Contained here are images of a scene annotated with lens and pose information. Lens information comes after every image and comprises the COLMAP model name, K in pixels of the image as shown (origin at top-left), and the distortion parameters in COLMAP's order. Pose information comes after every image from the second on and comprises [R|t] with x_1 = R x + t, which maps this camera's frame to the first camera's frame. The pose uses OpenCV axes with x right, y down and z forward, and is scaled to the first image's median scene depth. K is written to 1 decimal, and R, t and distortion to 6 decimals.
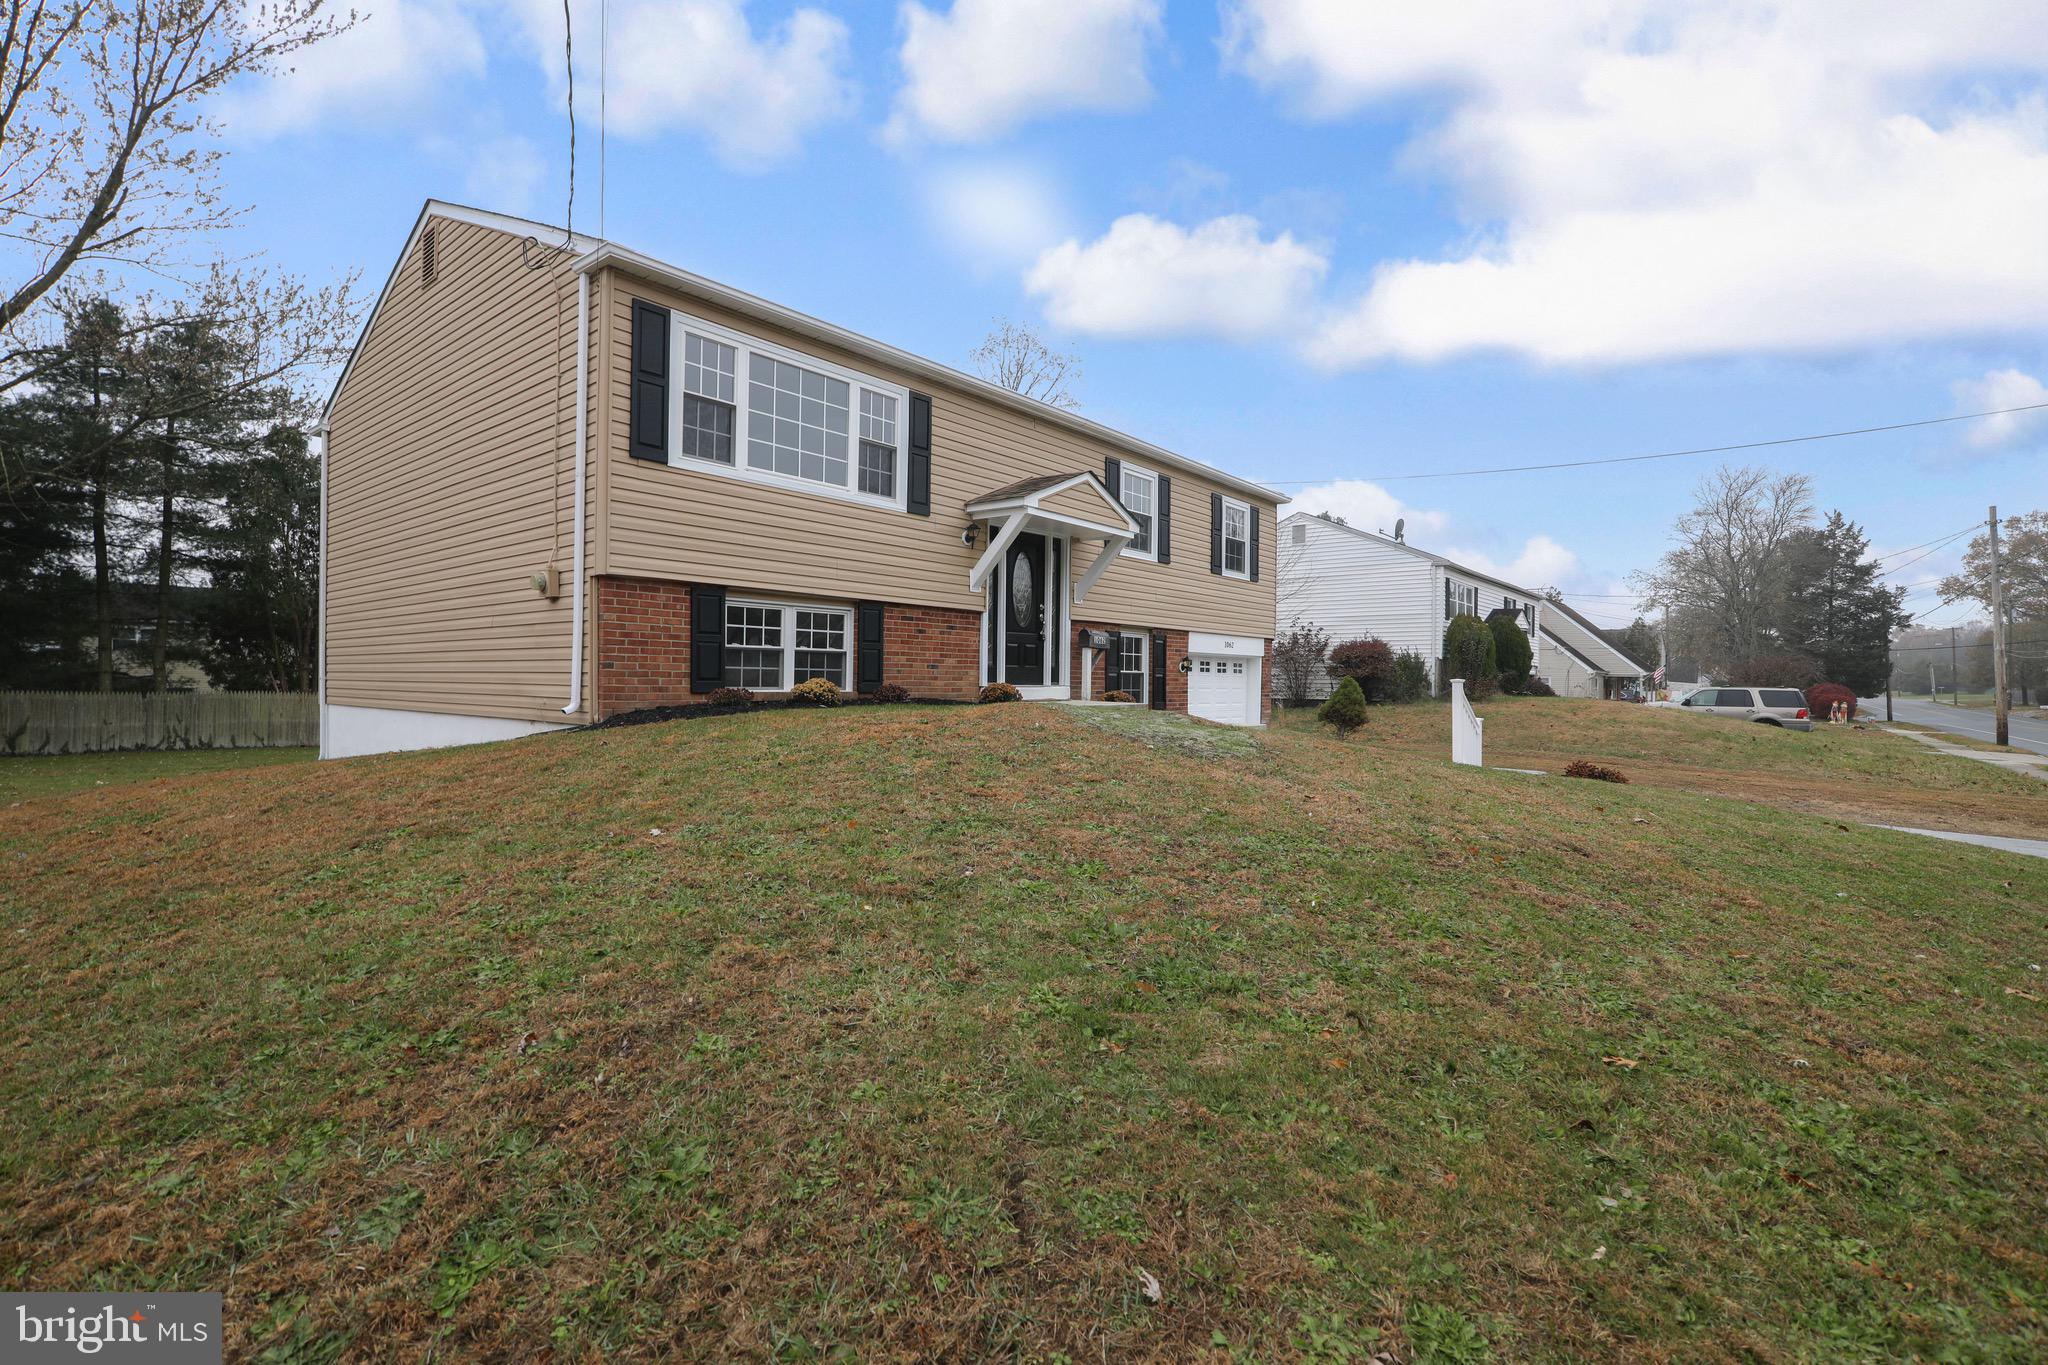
lens RADIAL K [[935.2, 0, 1028.5], [0, 935.2, 677.5], [0, 0, 1]] dist [-0.016342, -0.000181]
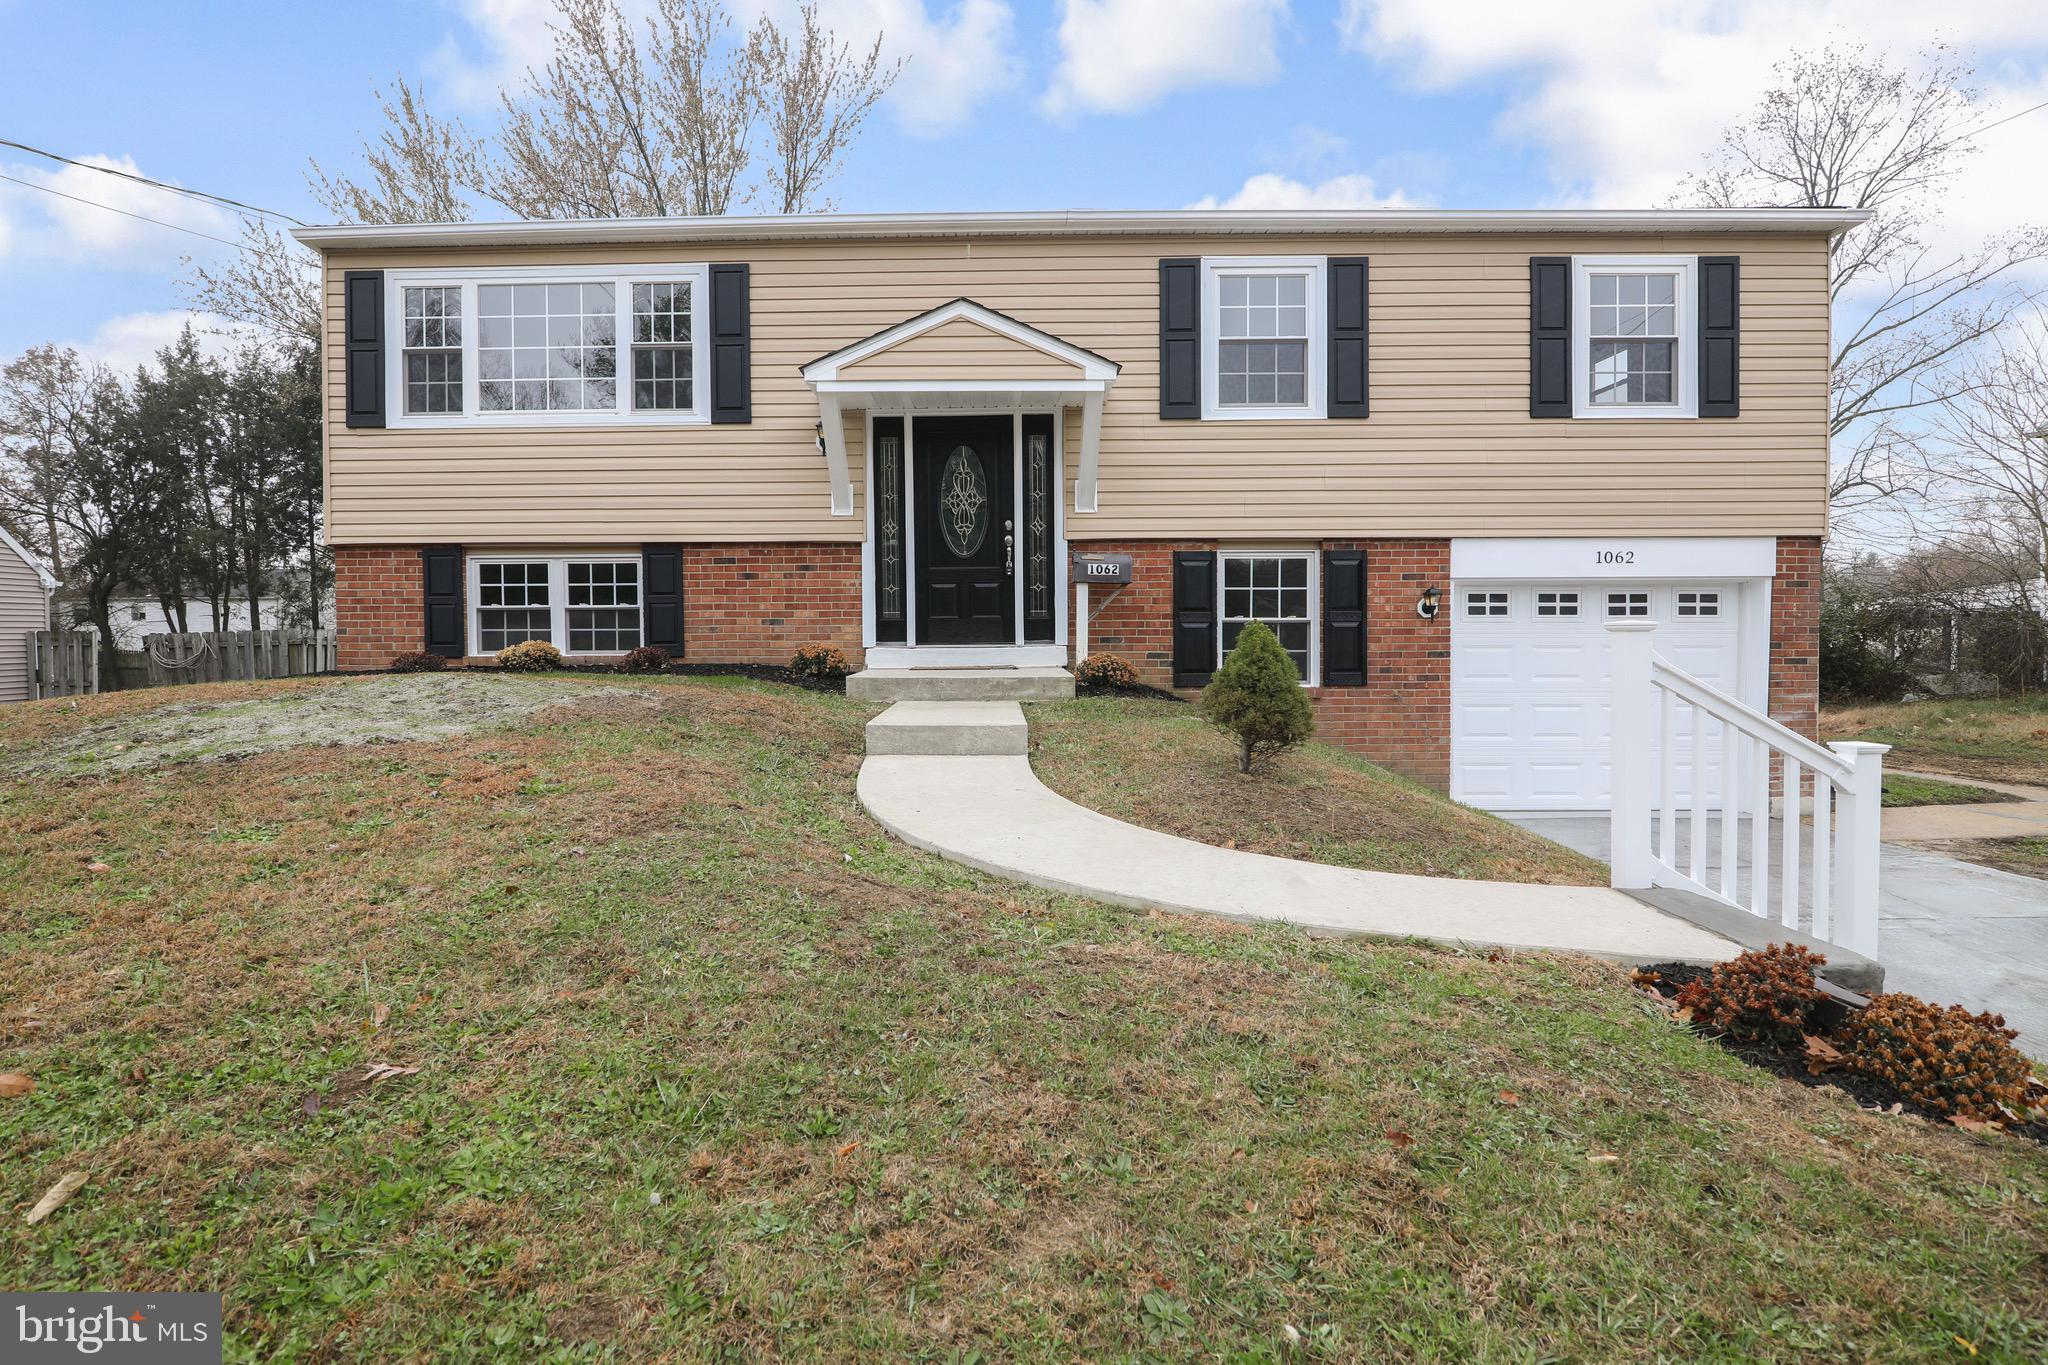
lens RADIAL K [[888.6, 0, 1024.9], [0, 888.6, 653.7], [0, 0, 1]] dist [-0.013950, -0.000214]
pose [[0.621749, 0.000630, -0.783216, 0.589312], [0.014050, 0.999830, 0.011958, 0.008141], [0.783090, -0.018439, 0.621635, 0.723485]]
